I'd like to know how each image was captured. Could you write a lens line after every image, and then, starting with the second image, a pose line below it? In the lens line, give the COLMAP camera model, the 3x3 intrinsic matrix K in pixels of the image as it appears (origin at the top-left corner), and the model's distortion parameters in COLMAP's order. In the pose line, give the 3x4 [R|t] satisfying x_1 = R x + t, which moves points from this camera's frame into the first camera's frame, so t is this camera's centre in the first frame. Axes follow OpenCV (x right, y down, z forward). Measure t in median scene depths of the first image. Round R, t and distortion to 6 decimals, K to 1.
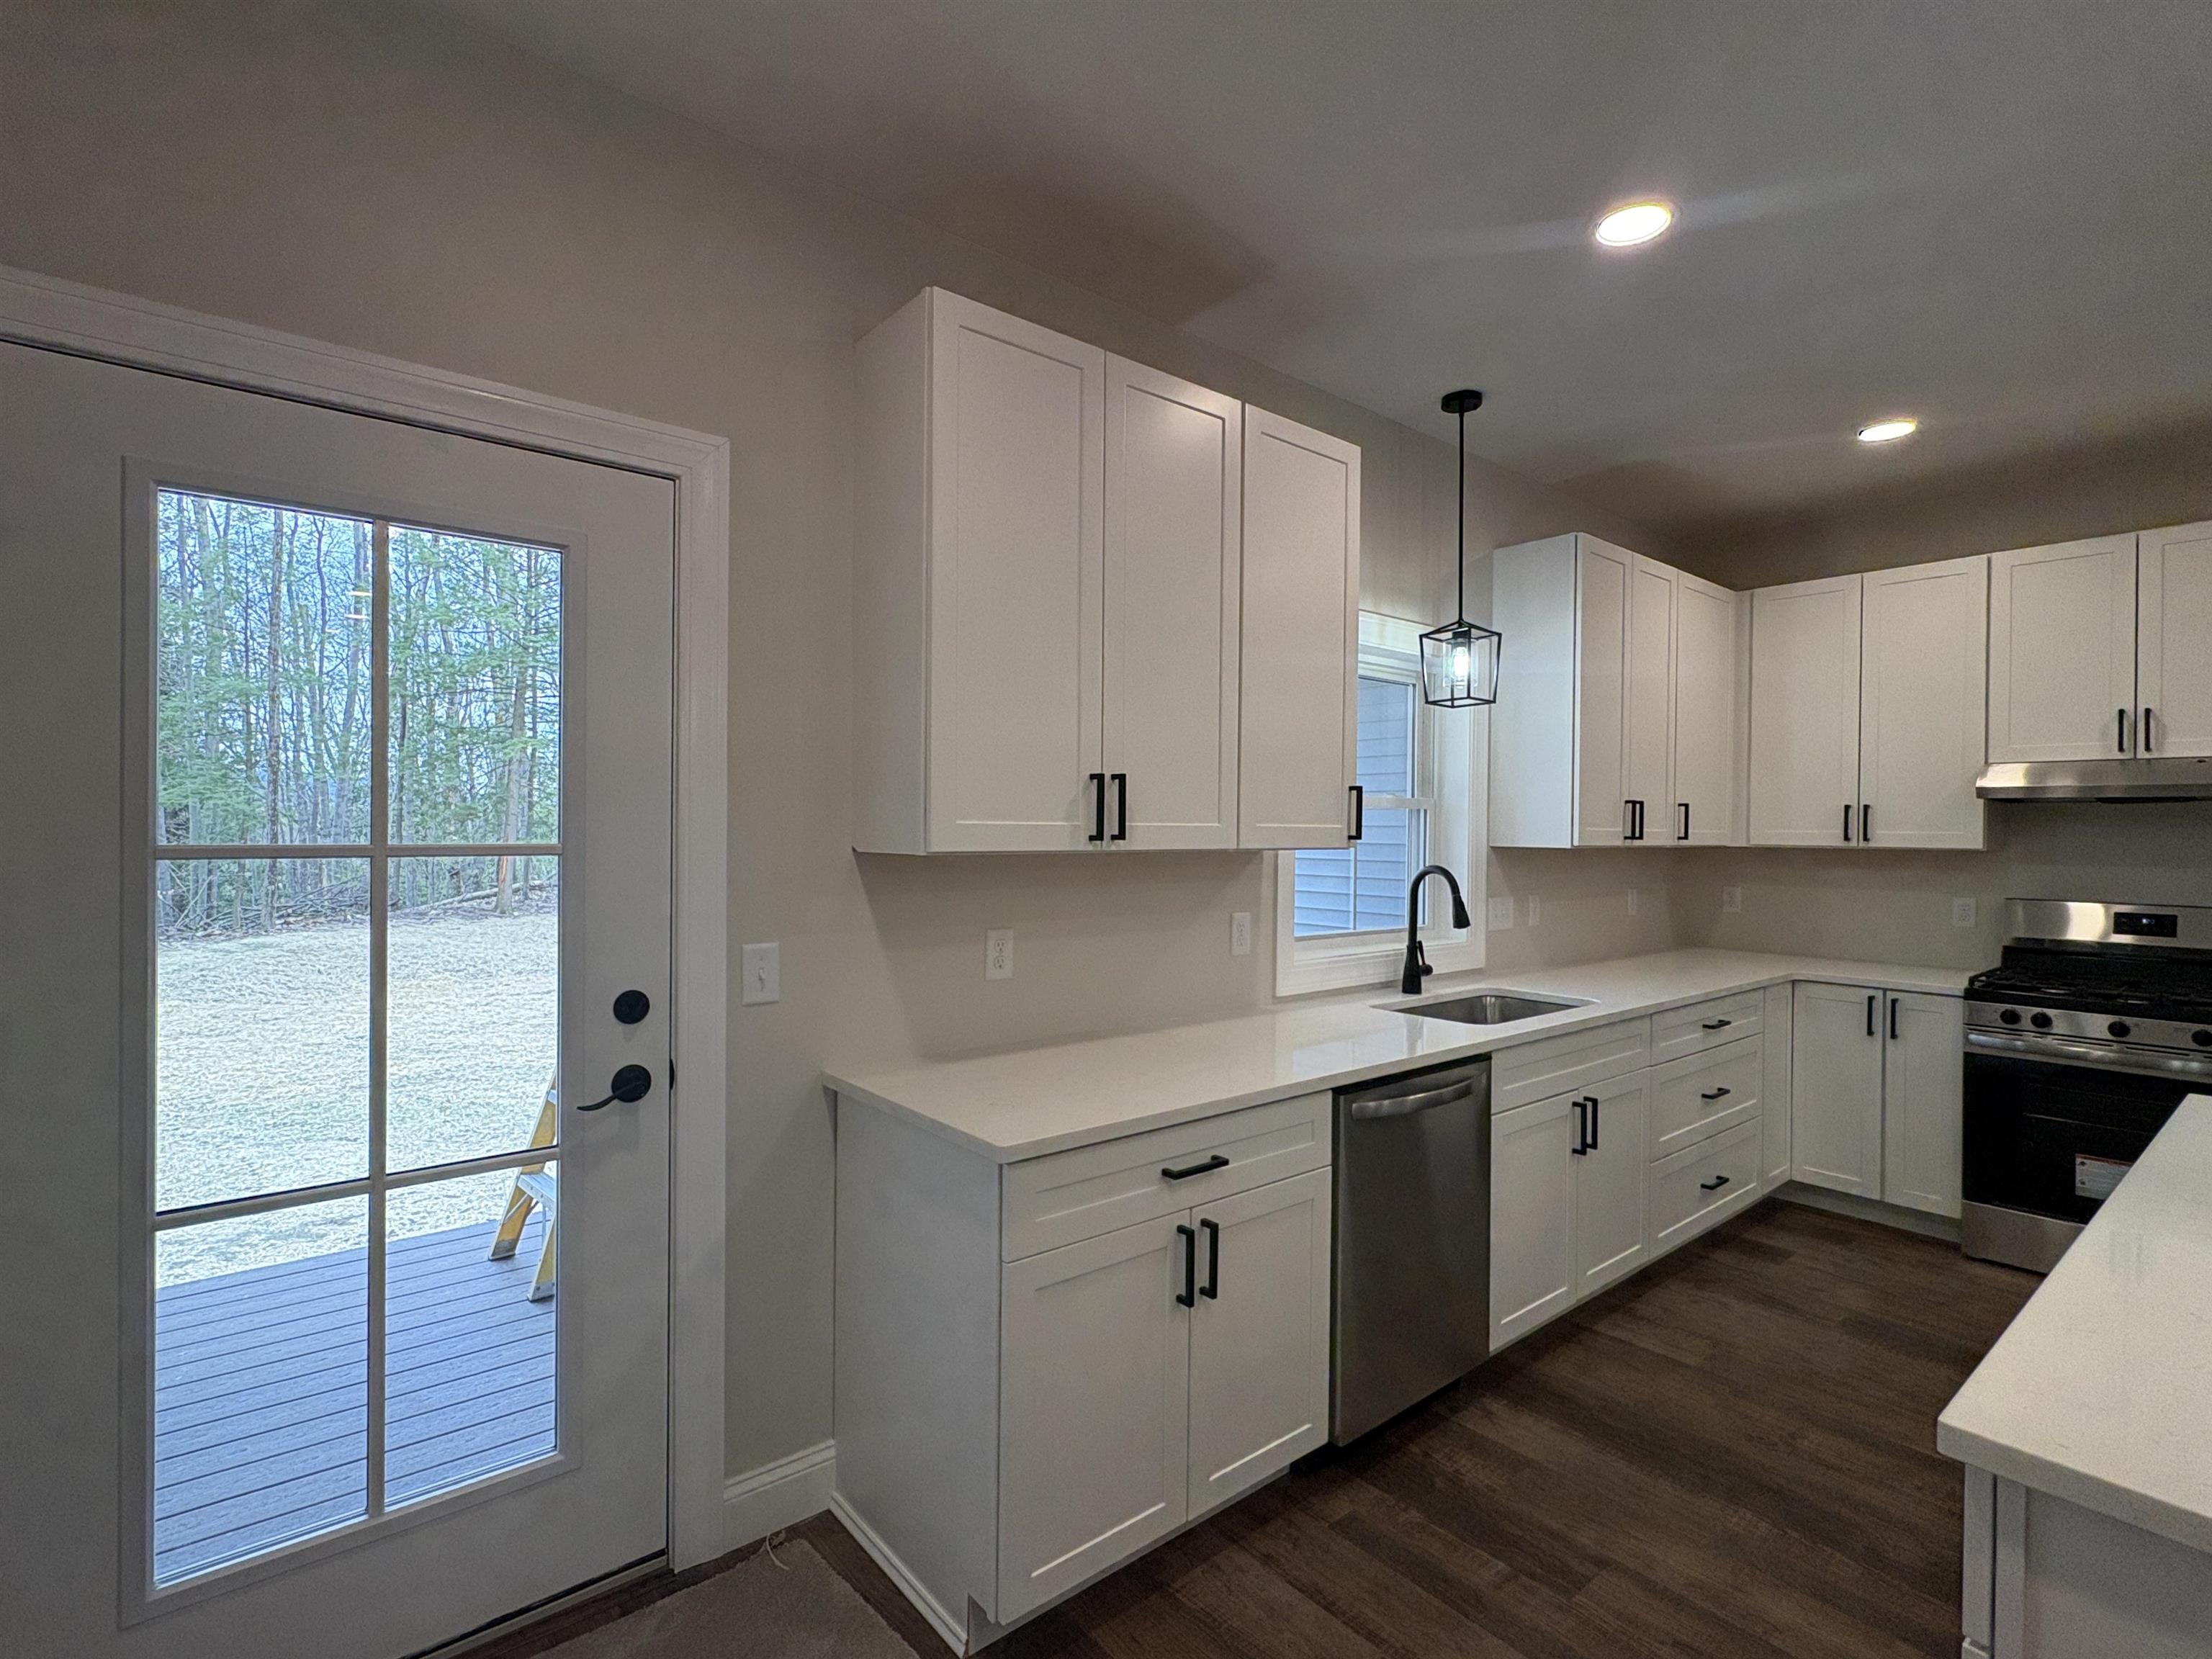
lens RADIAL K [[1052.3, 0, 1102.8], [0, 1052.3, 831.1], [0, 0, 1]] dist [0.000623, -0.000163]
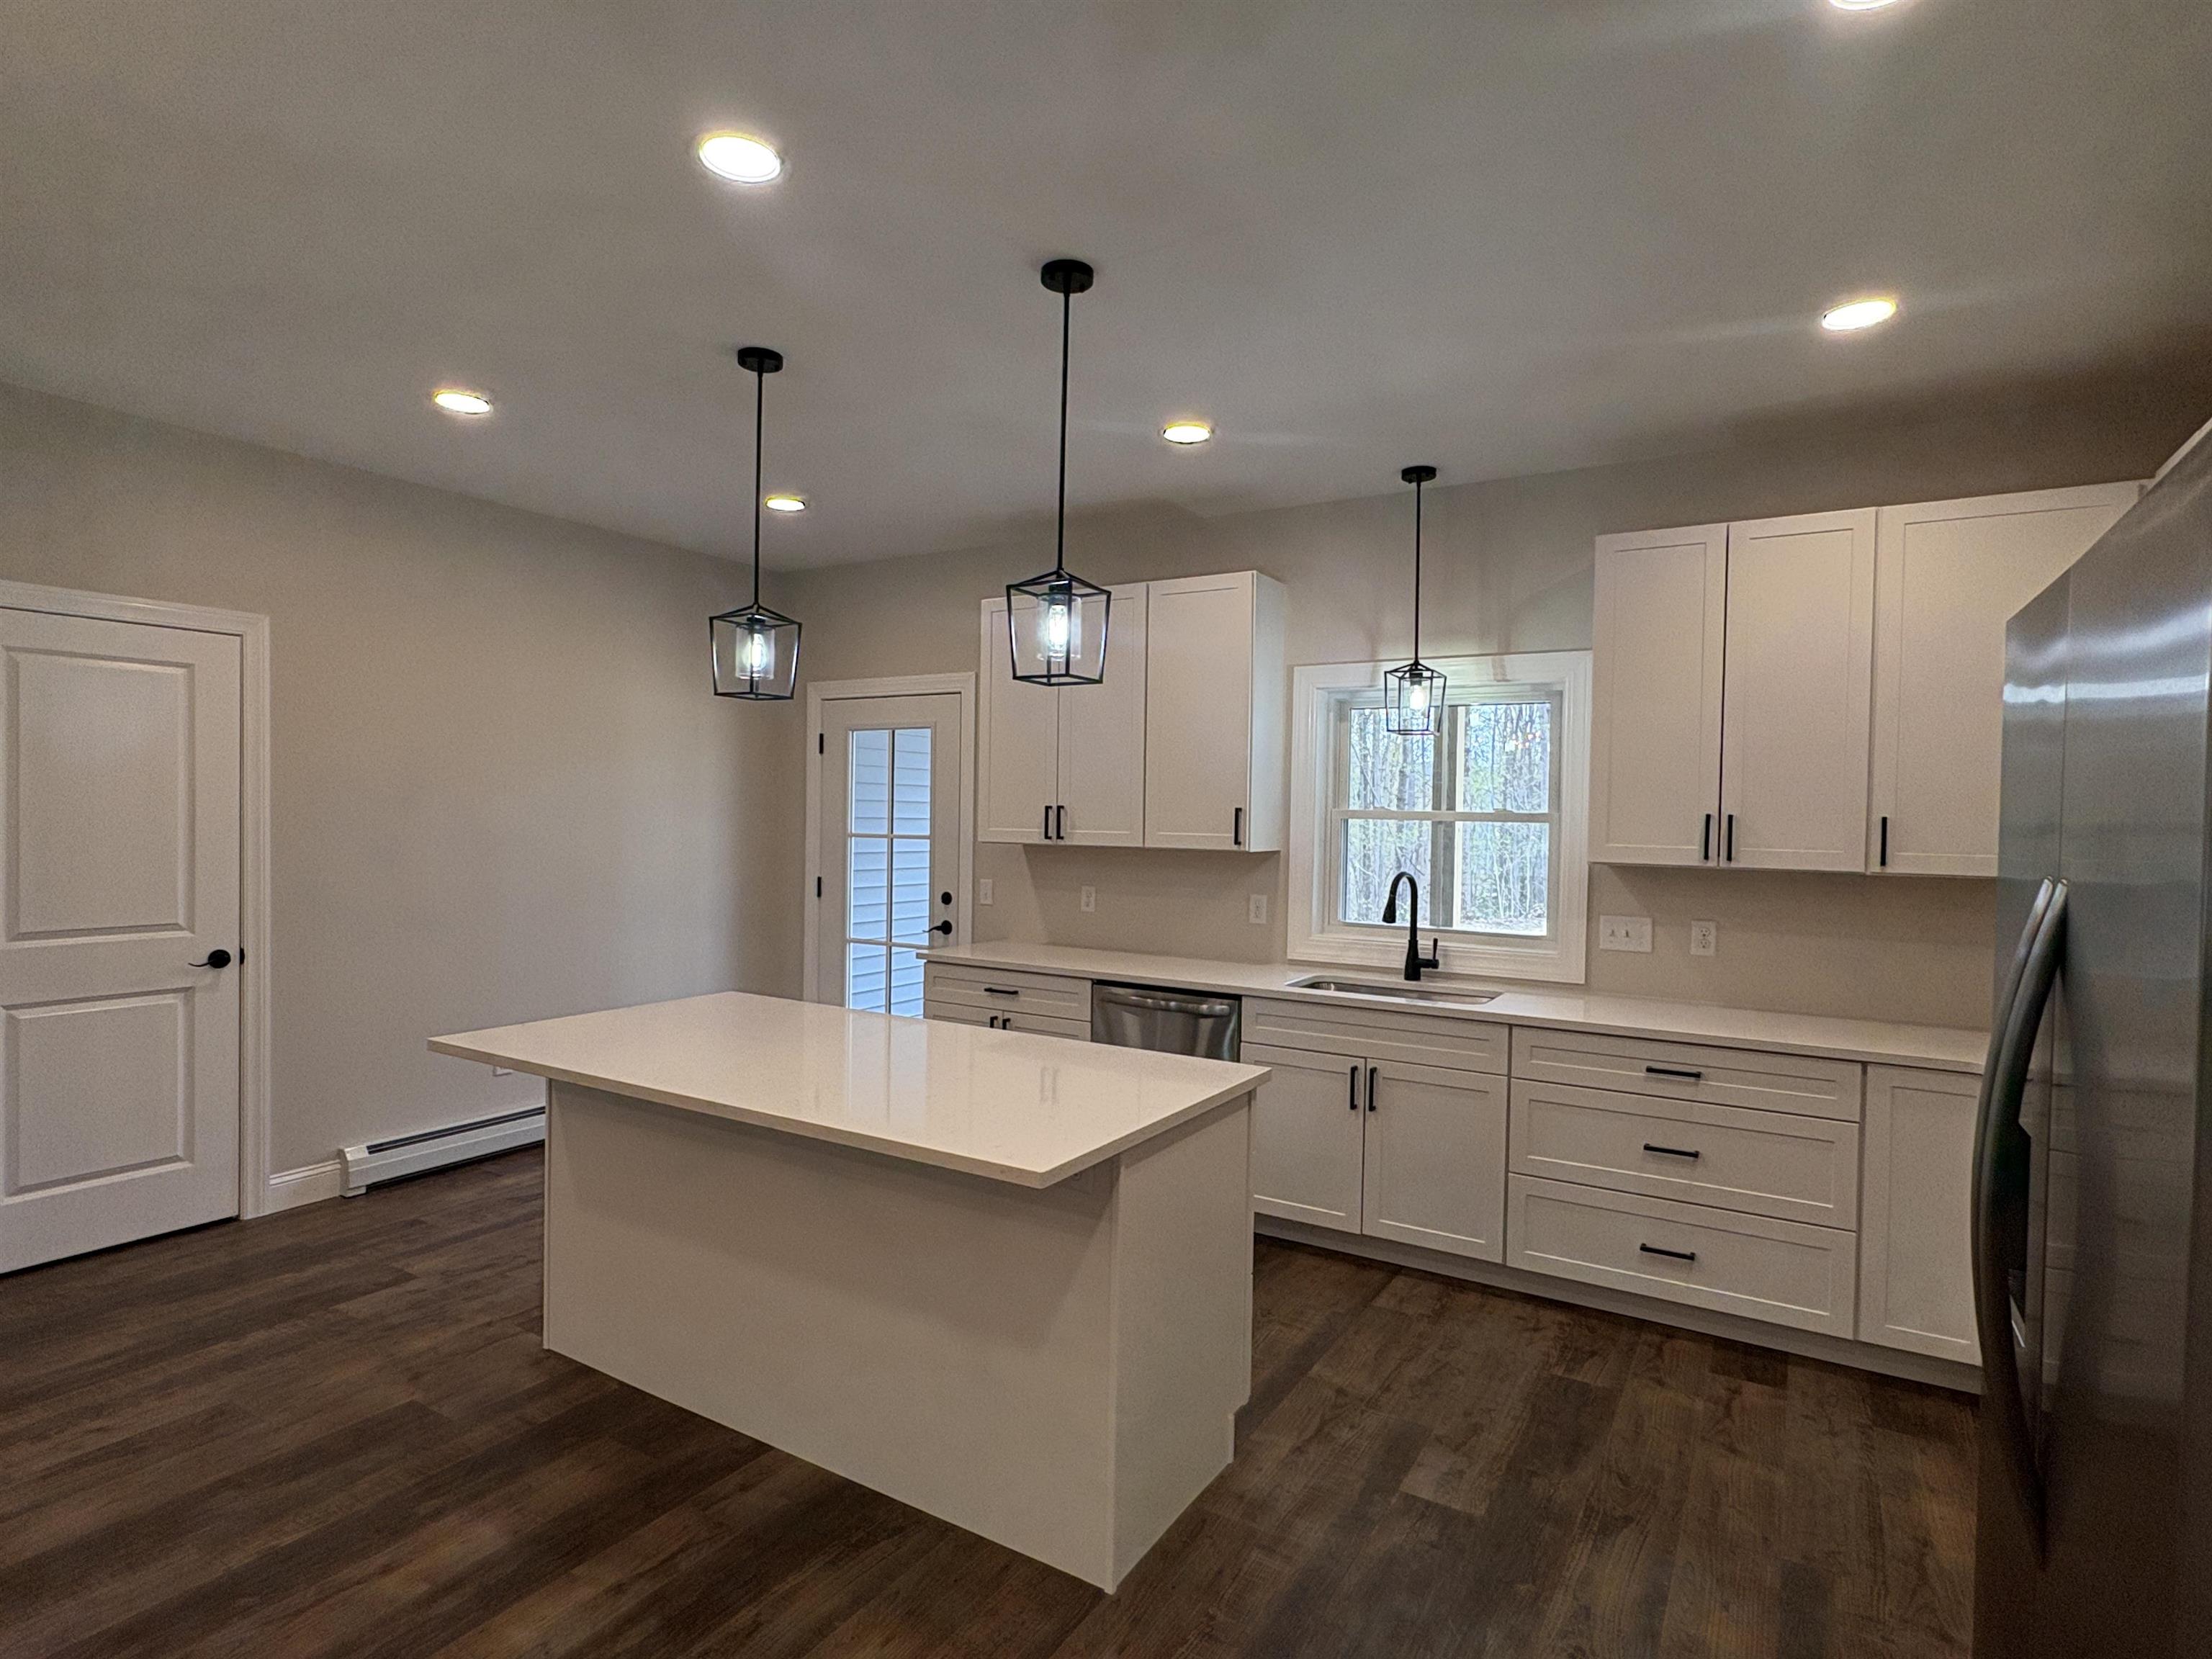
lens RADIAL K [[1154.0, 0, 1095.1], [0, 1154.0, 833.4], [0, 0, 1]] dist [0.000865, 0.001276]
pose [[0.319868, 0.012334, -0.947382, 1.363234], [-0.016872, 0.999831, 0.007321, -0.012713], [0.947312, 0.013642, 0.320022, 0.243262]]
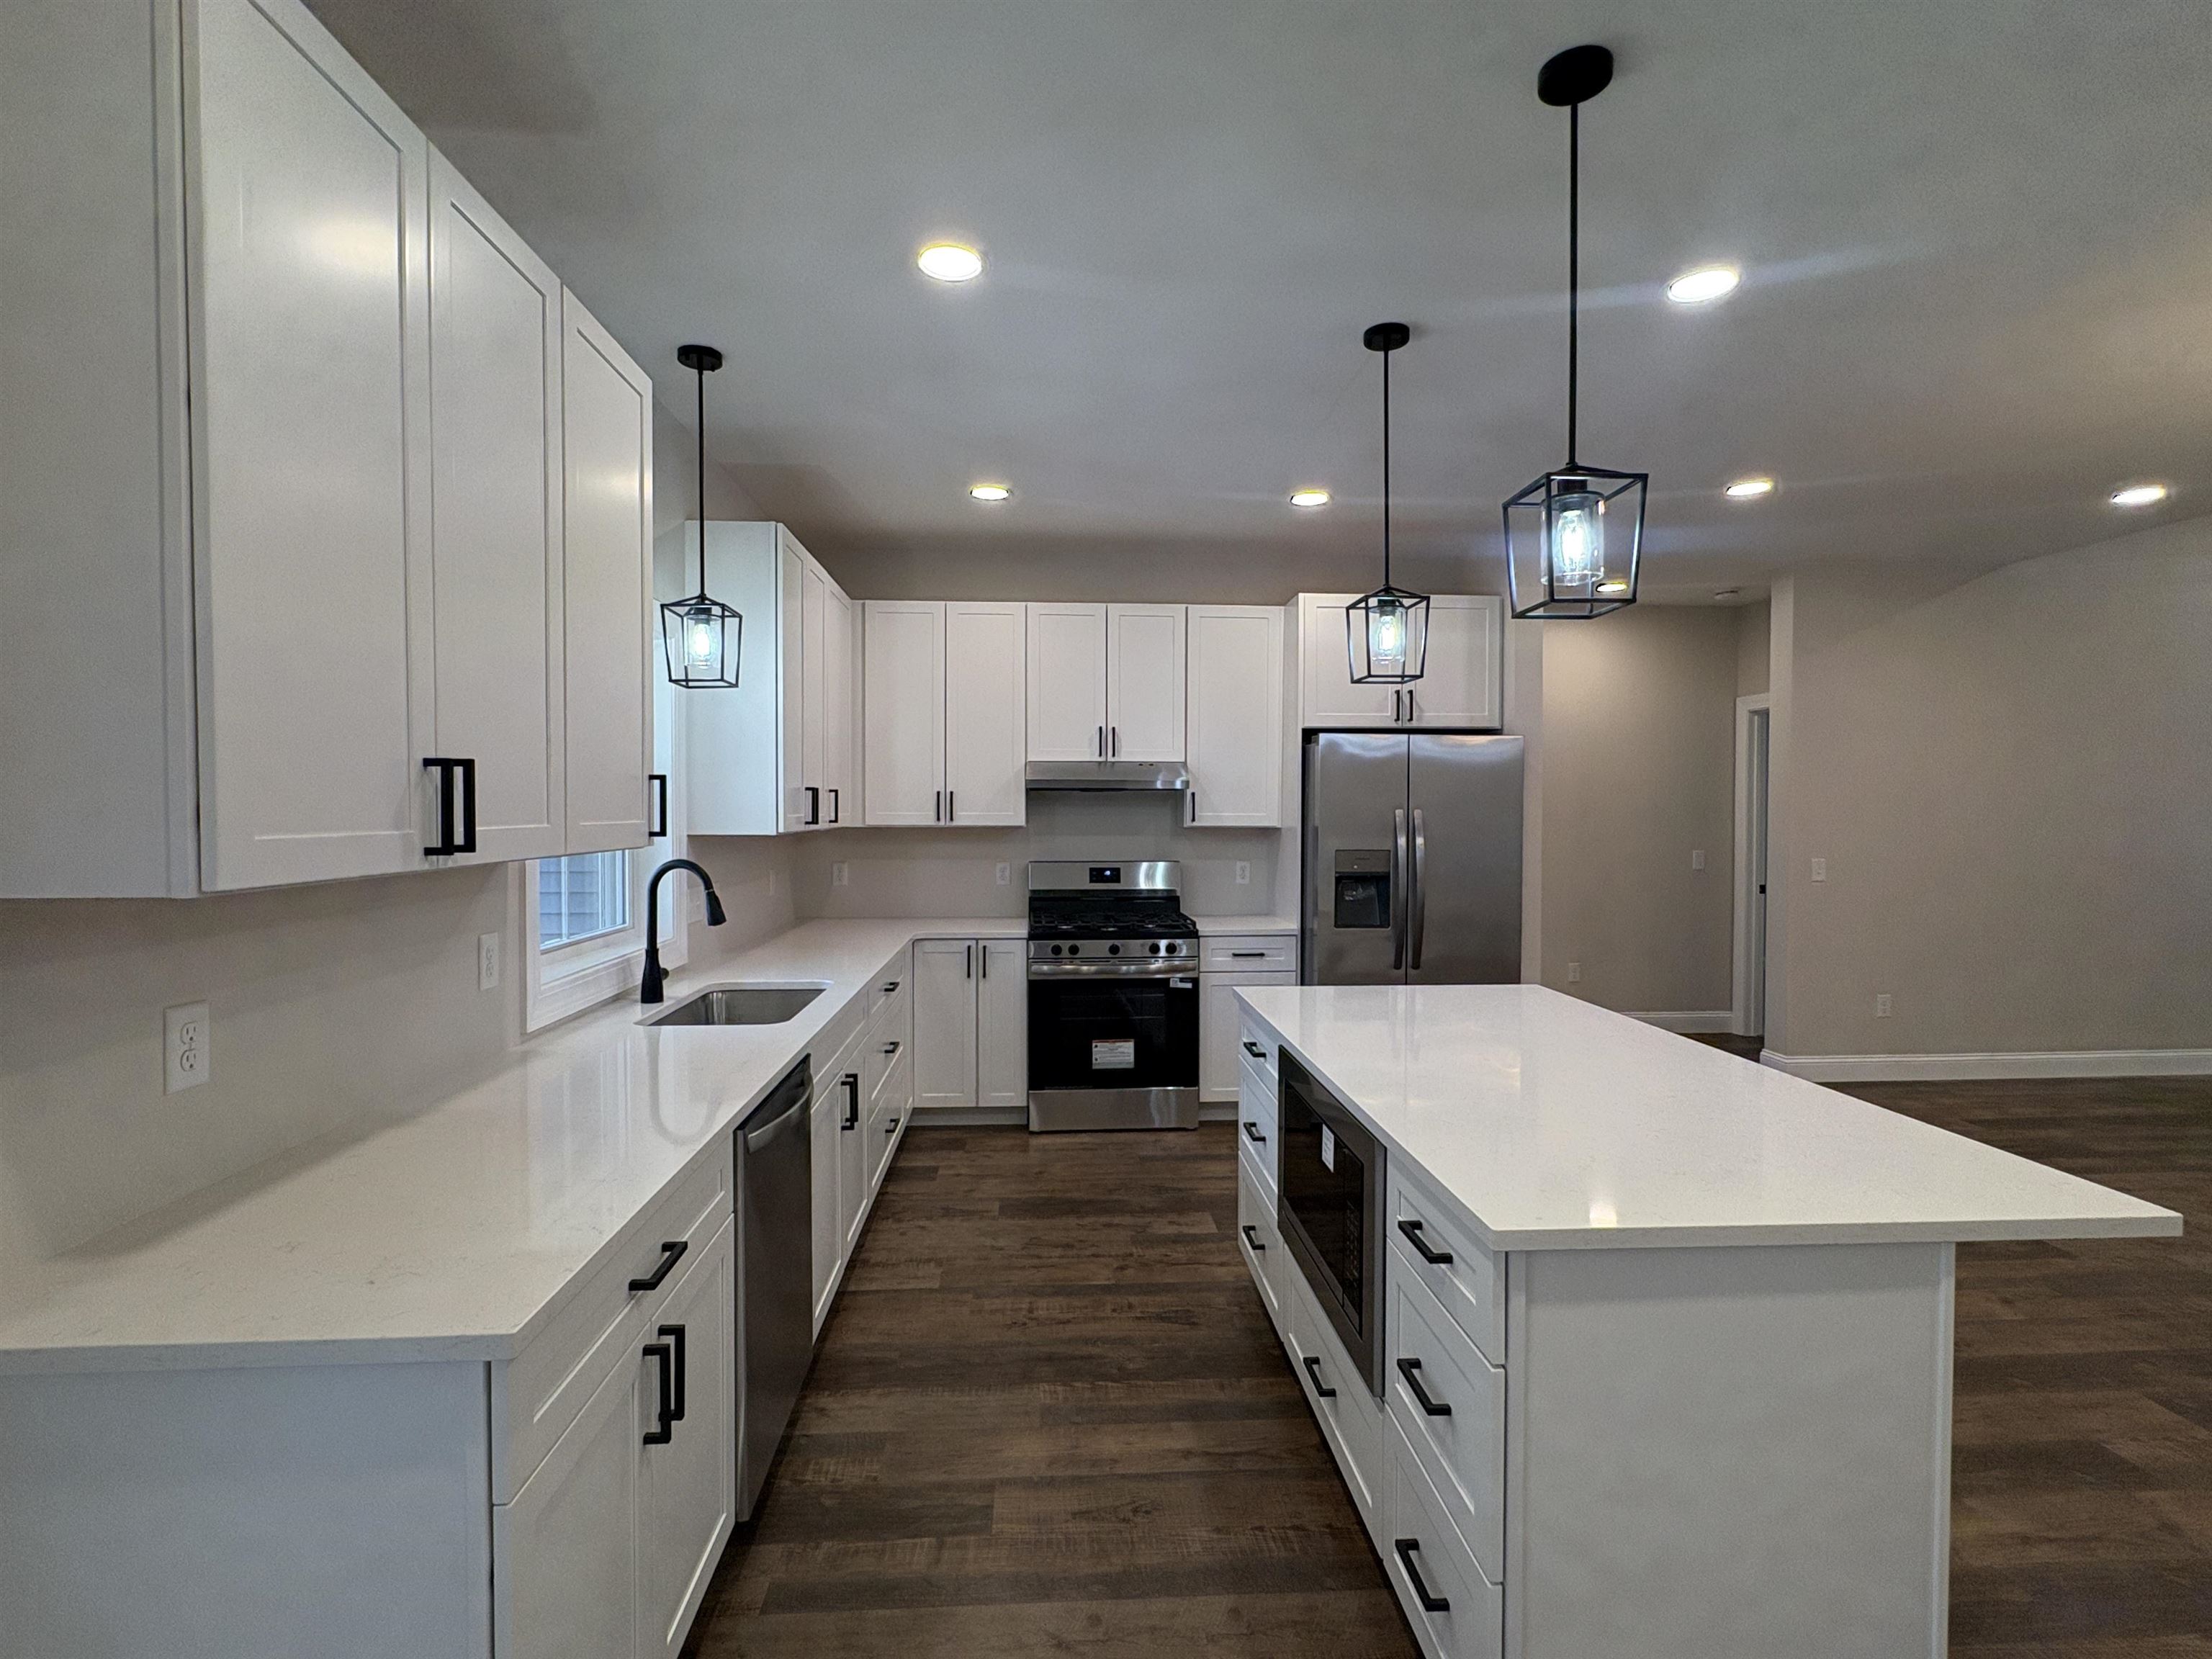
lens RADIAL K [[1052.3, 0, 1102.8], [0, 1052.3, 831.1], [0, 0, 1]] dist [0.000623, -0.000163]
pose [[0.589448, -0.027699, 0.807331, -0.196919], [0.006997, 0.999550, 0.029186, -0.015592], [-0.807776, -0.011555, 0.589376, 0.154366]]
